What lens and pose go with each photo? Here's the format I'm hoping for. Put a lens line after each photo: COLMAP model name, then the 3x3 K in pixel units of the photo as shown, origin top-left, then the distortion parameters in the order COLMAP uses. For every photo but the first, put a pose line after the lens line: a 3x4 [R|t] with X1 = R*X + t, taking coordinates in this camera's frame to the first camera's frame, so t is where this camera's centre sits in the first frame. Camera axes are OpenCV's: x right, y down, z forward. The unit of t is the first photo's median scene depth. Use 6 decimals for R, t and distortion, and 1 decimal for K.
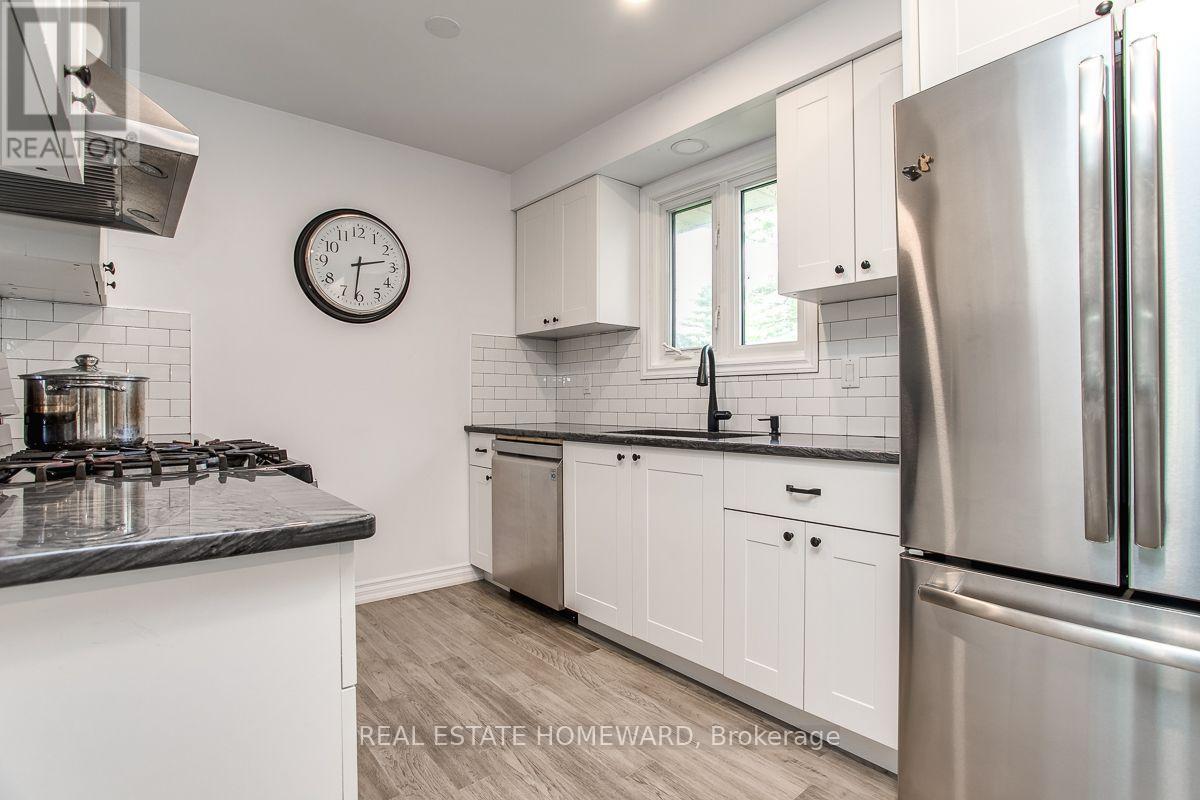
lens RADIAL K [[580.6, 0, 609.3], [0, 580.6, 397.5], [0, 0, 1]] dist [-0.080870, 0.043121]
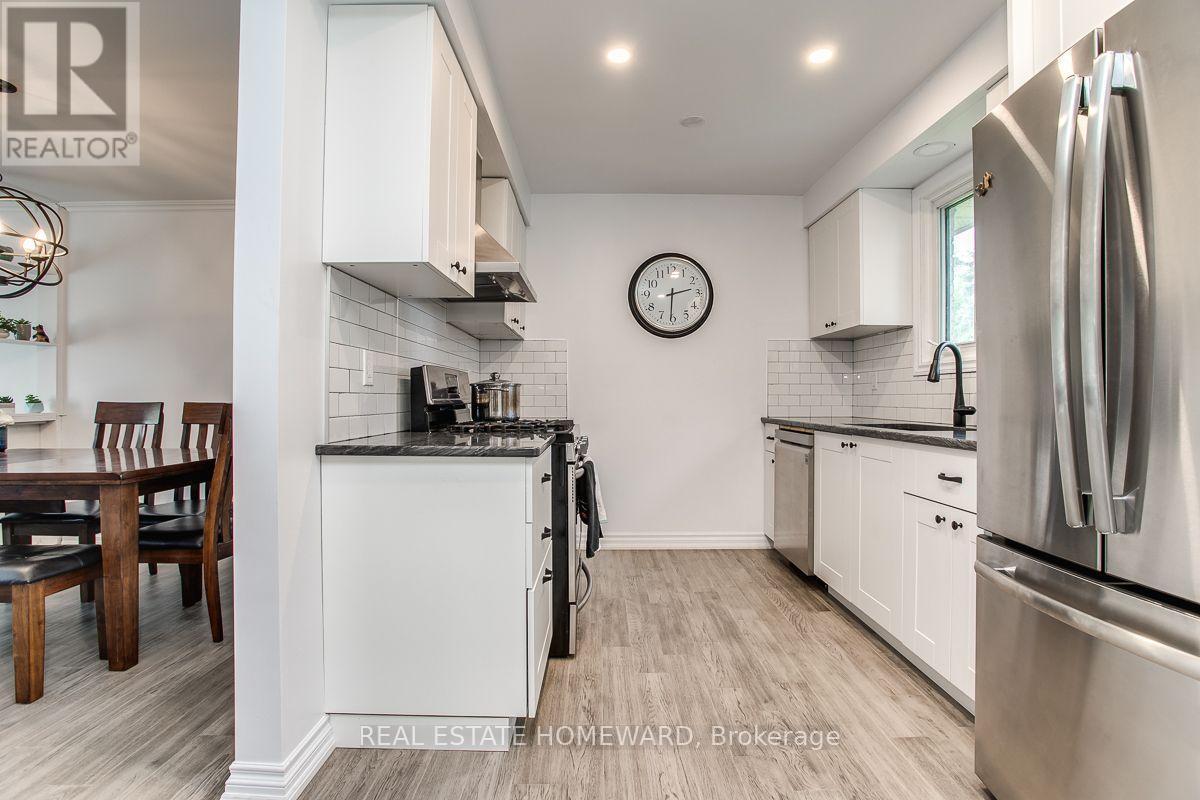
lens RADIAL K [[580.6, 0, 609.3], [0, 580.6, 397.5], [0, 0, 1]] dist [-0.080870, 0.043121]
pose [[0.776192, 0.000287, -0.630497, 0.328302], [0.004182, 0.999976, 0.005603, -0.000357], [0.630483, -0.006985, 0.776171, -0.155319]]
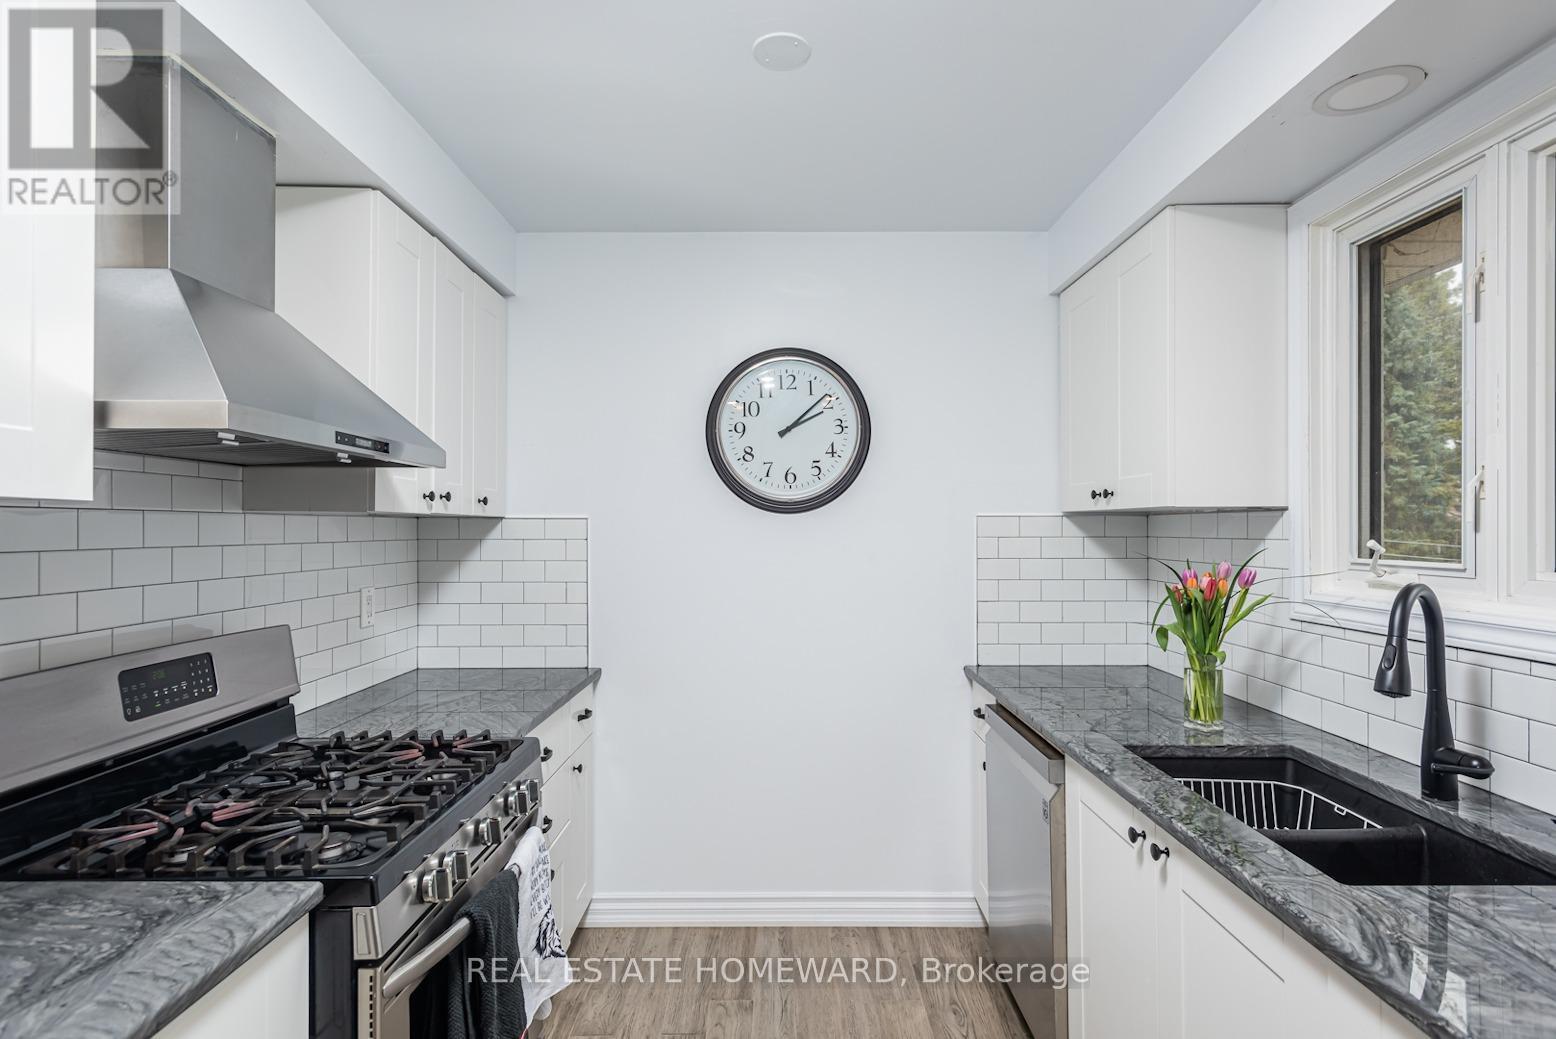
lens RADIAL K [[785.6, 0, 772.3], [0, 785.6, 520.8], [0, 0, 1]] dist [-0.014891, 0.000382]
pose [[0.760347, -0.009603, -0.649446, 0.173468], [0.004958, 0.999947, -0.008982, -0.126350], [0.649498, 0.003610, 0.760355, 0.298284]]
